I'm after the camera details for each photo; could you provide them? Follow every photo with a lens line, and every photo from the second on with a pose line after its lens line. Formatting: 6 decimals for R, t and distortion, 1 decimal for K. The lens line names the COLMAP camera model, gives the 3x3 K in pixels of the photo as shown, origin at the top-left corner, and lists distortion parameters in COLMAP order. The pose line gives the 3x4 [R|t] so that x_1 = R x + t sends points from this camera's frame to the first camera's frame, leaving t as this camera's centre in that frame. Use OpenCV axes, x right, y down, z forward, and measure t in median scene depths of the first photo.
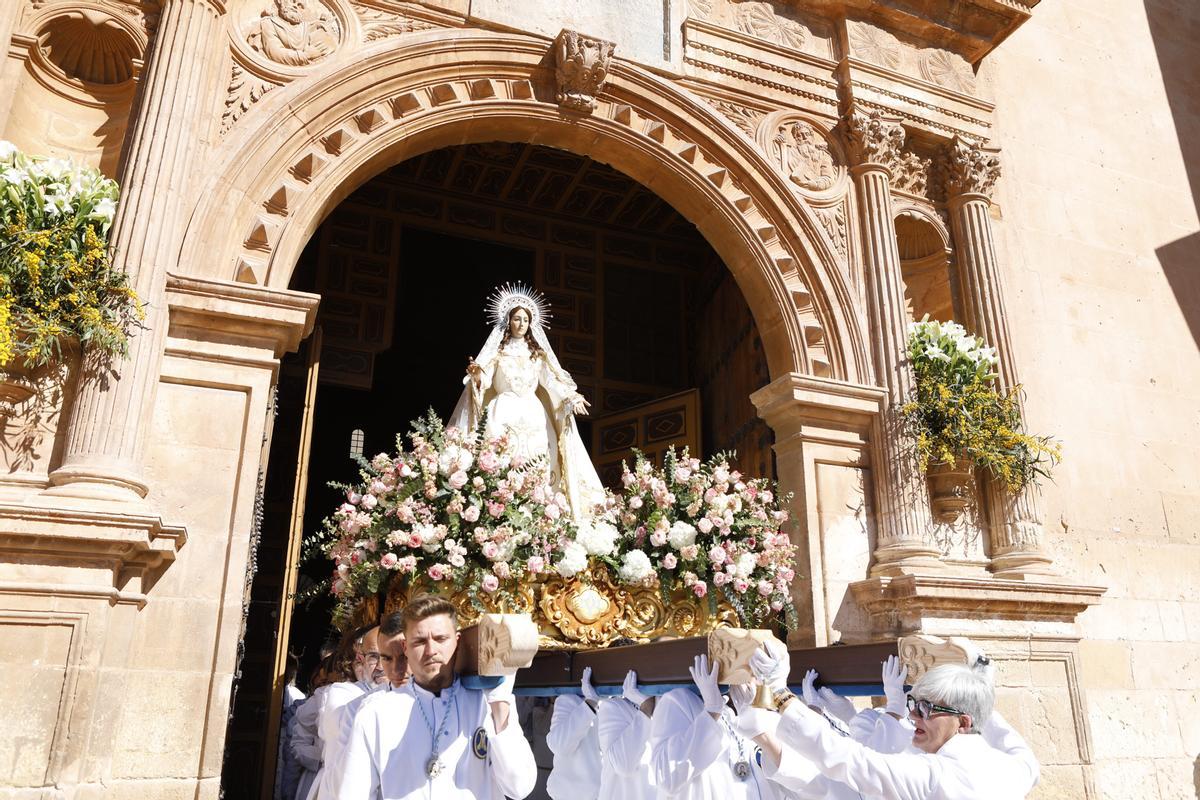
lens RADIAL K [[912.6, 0, 594.3], [0, 912.6, 394.1], [0, 0, 1]] dist [-0.106270, 0.101590]
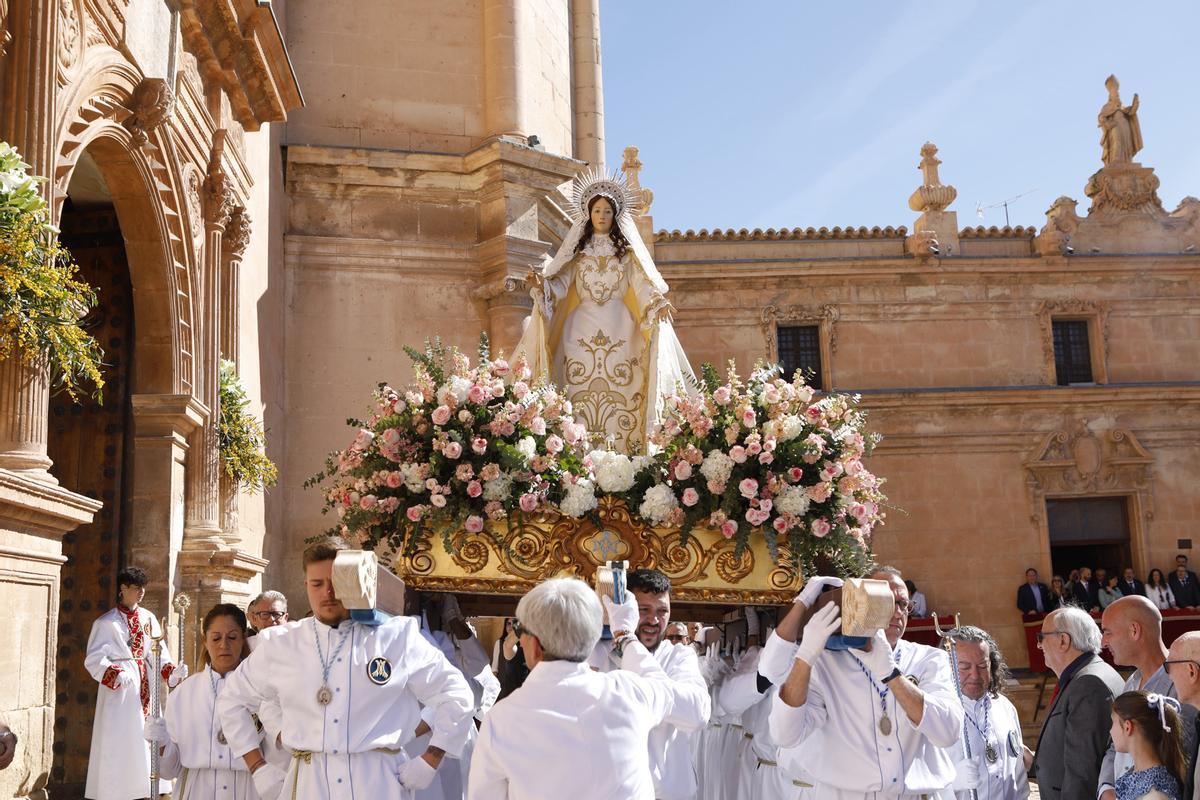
lens RADIAL K [[1341.6, 0, 600.0], [0, 1341.6, 400.0], [0, 0, 1]] dist [-0.052940, 0.133827]
pose [[0.294734, 0.147645, 0.944104, -1.408352], [-0.283300, 0.957074, -0.061232, -0.063501], [-0.912619, -0.249418, 0.323910, -0.171797]]
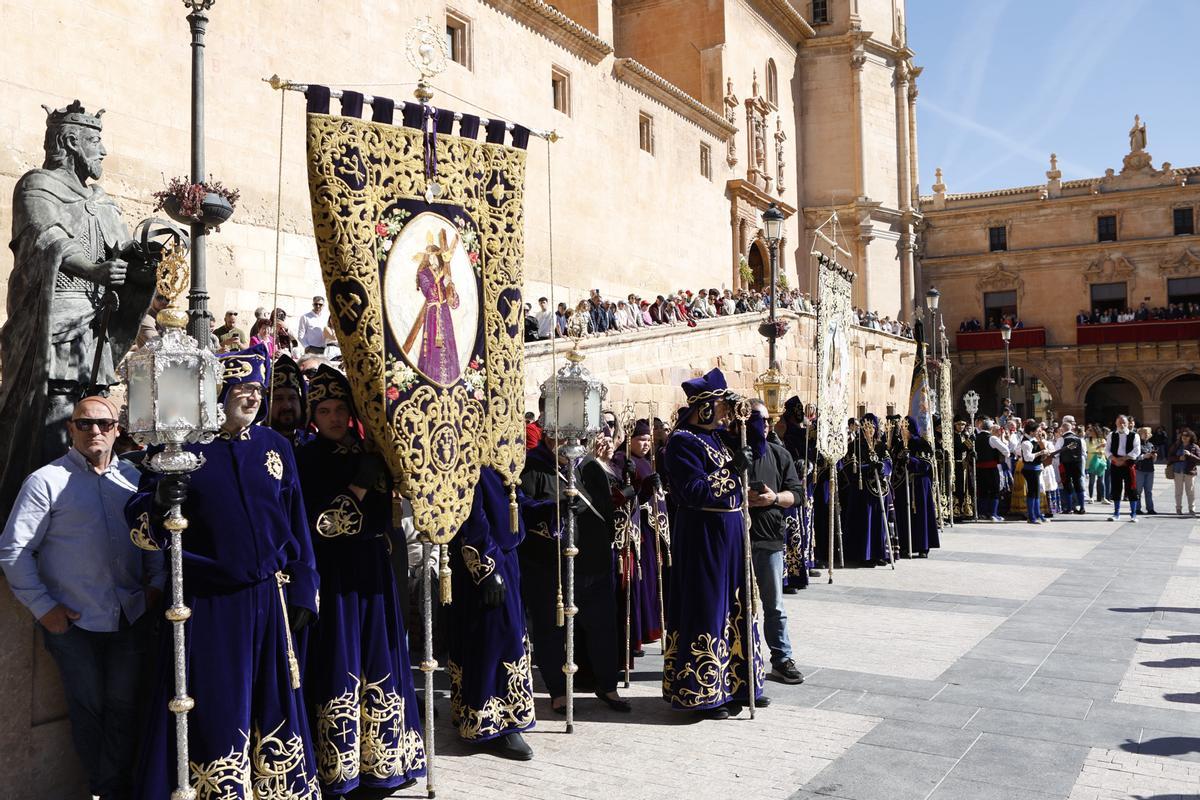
lens RADIAL K [[1060.0, 0, 591.8], [0, 1060.0, 396.2], [0, 0, 1]] dist [-0.096482, 0.131745]
pose [[0.767301, -0.006276, 0.641256, -6.372705], [-0.191865, 0.951902, 0.238894, -0.869428], [-0.611912, -0.306338, 0.729191, -4.642987]]
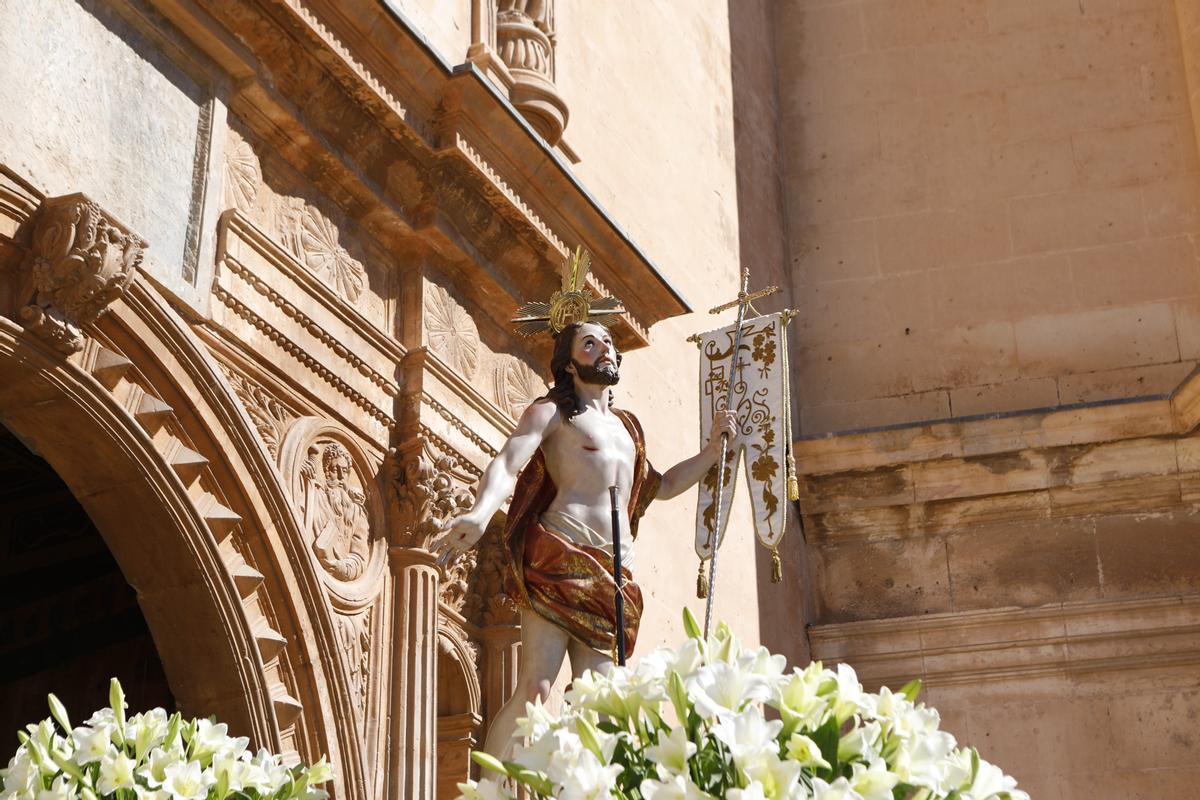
lens RADIAL K [[2283.4, 0, 599.4], [0, 2283.4, 386.5], [0, 0, 1]] dist [0.234077, -0.112369]
pose [[0.733937, 0.293890, 0.612344, -0.584863], [-0.205384, 0.955365, -0.212354, -0.079350], [-0.647421, 0.030089, 0.761538, -0.193121]]
